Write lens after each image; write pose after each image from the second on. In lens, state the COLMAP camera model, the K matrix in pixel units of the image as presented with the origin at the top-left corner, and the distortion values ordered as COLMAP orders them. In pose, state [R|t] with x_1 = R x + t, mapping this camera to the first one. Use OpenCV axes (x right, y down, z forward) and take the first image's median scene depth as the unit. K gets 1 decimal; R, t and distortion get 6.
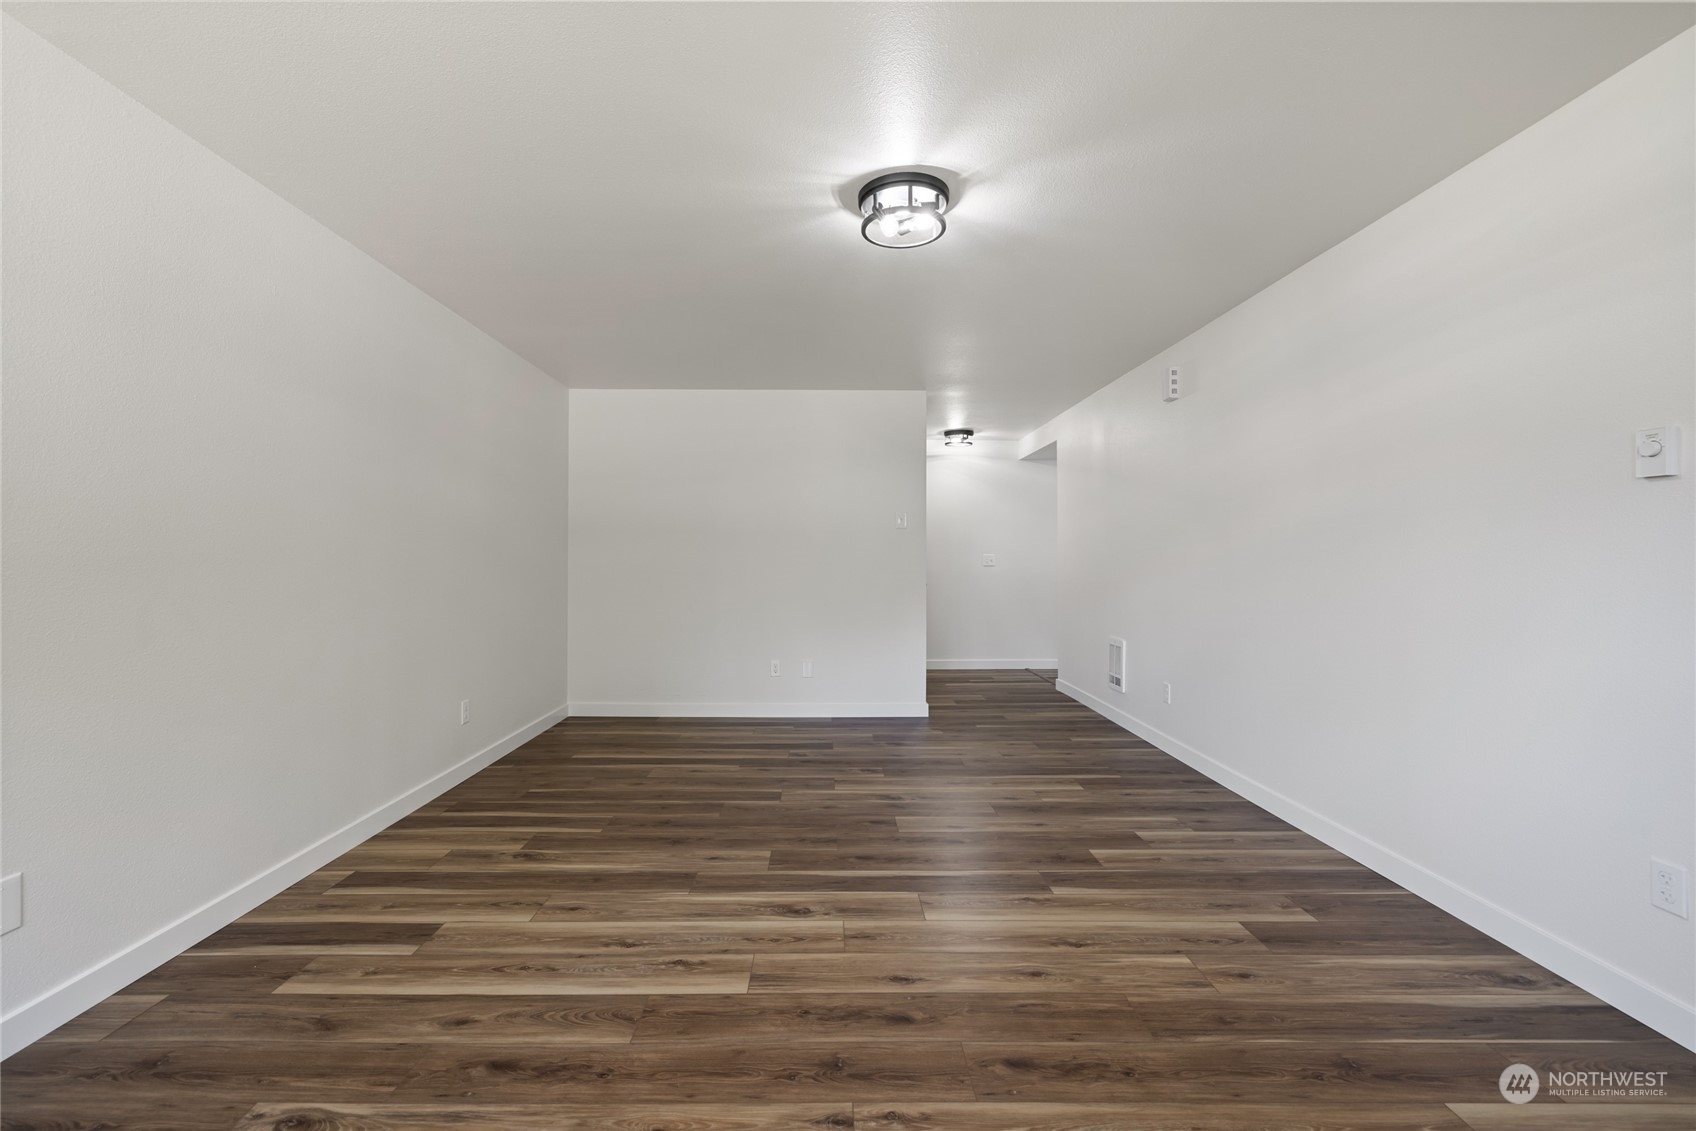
lens RADIAL K [[709.2, 0, 829.6], [0, 709.2, 543.1], [0, 0, 1]] dist [-0.000680, 0.000392]
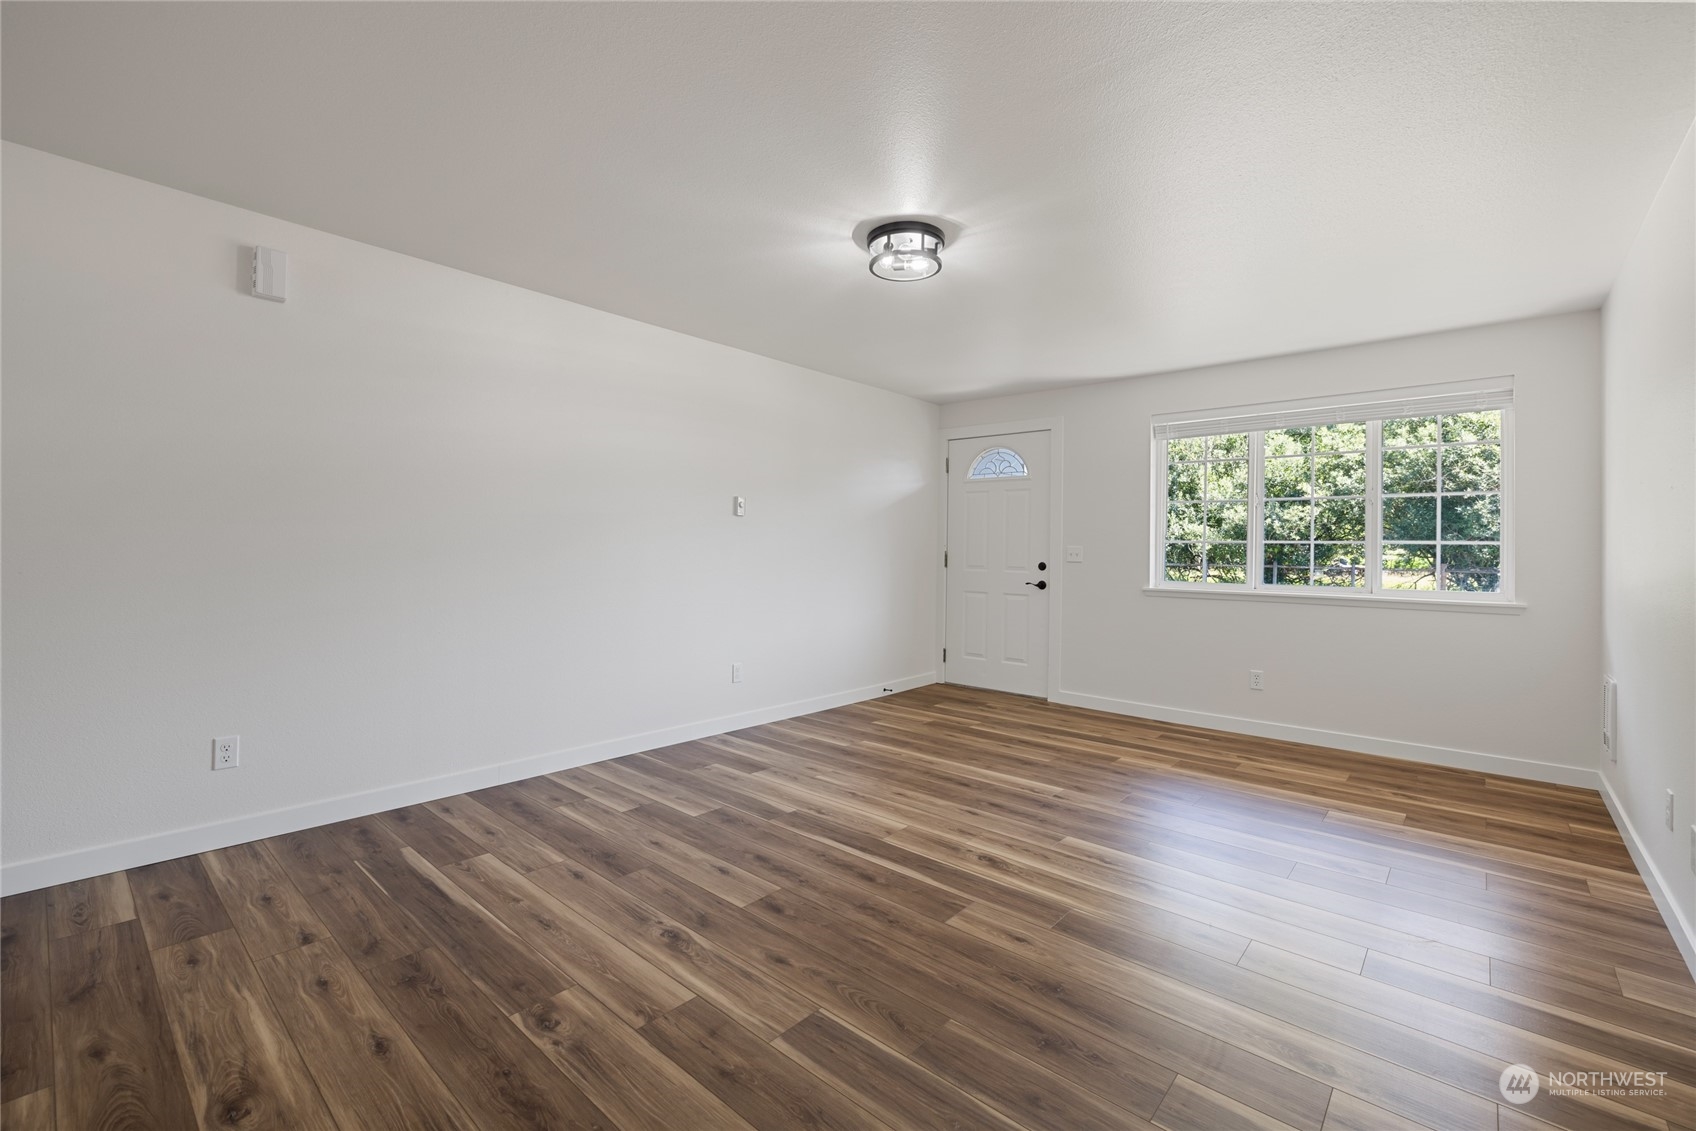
lens RADIAL K [[720.3, 0, 825.5], [0, 720.3, 568.3], [0, 0, 1]] dist [0.001136, 0.000826]
pose [[-0.736218, -0.030872, 0.676039, -0.540296], [-0.031605, 0.999437, 0.011222, 0.038616], [-0.676006, -0.013104, -0.736780, 1.773404]]
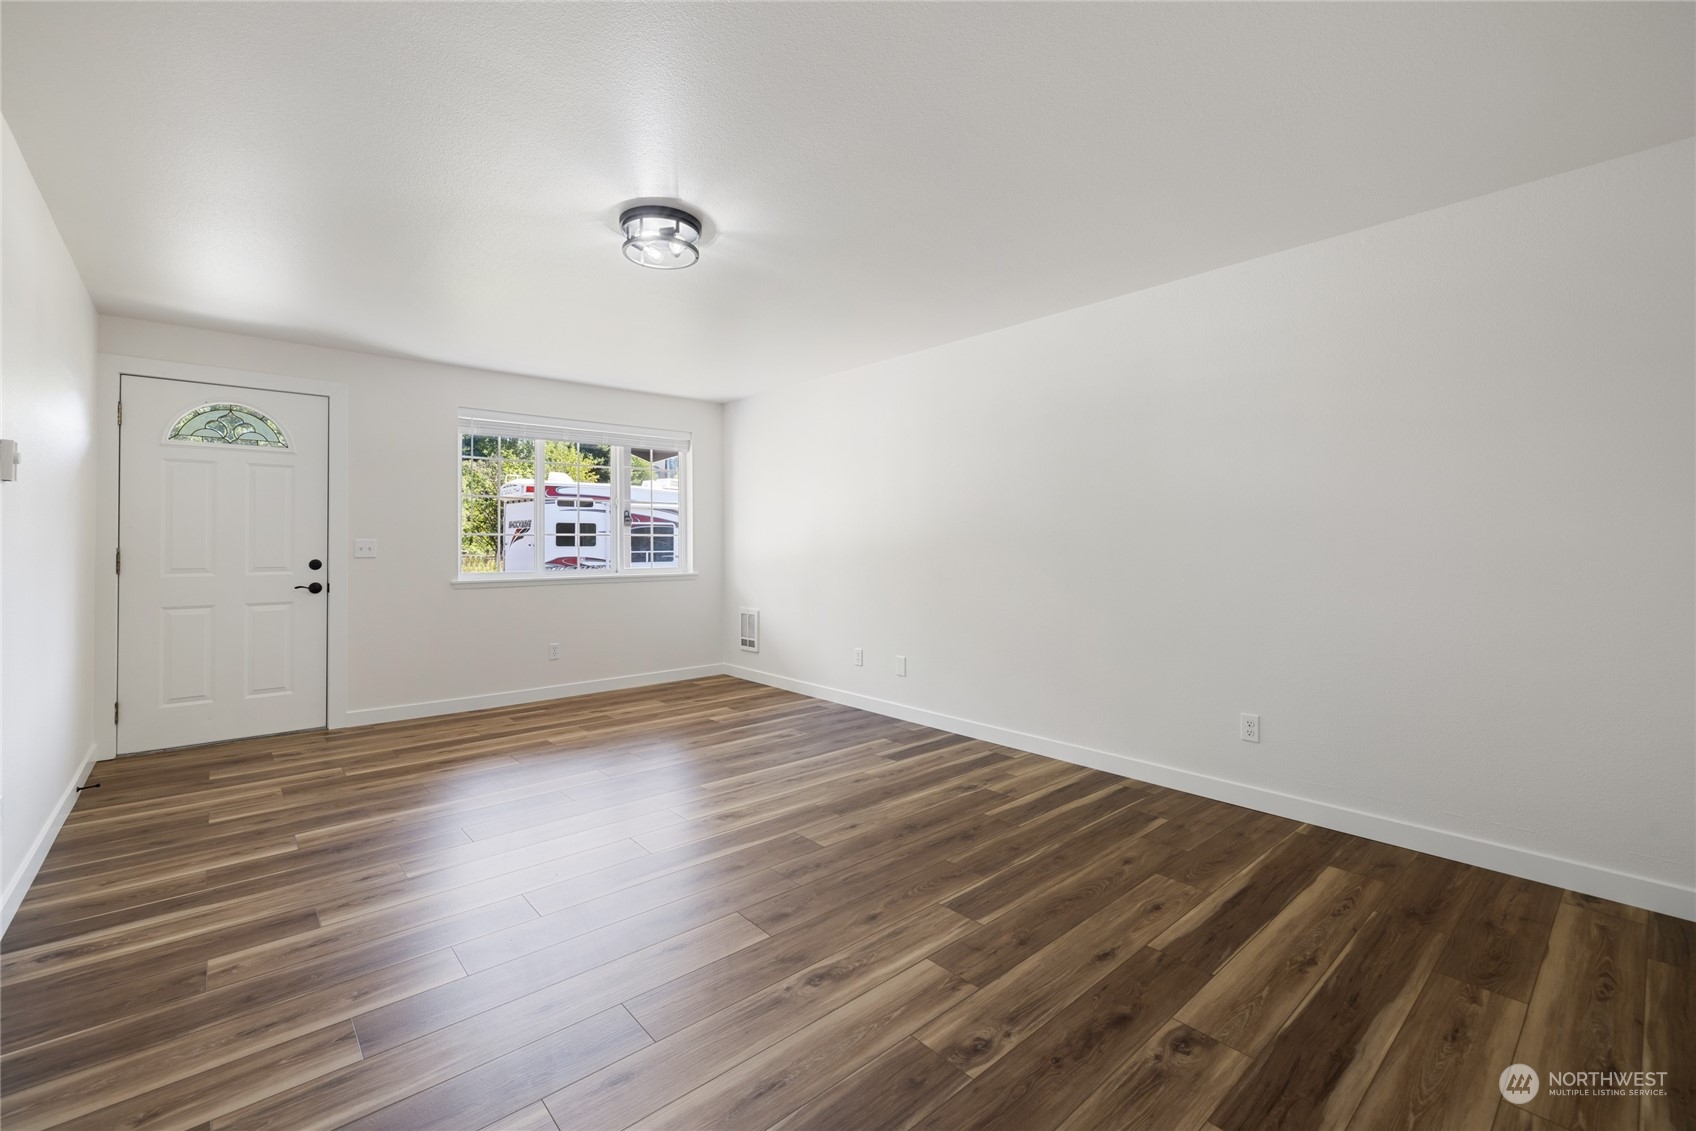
lens RADIAL K [[716.9, 0, 828.8], [0, 716.9, 521.4], [0, 0, 1]] dist [0.000339, 0.000118]
pose [[-0.762313, -0.021039, -0.646867, 0.586187], [0.016574, 0.998509, -0.052008, 0.043186], [0.646996, -0.050367, -0.760828, 1.867219]]
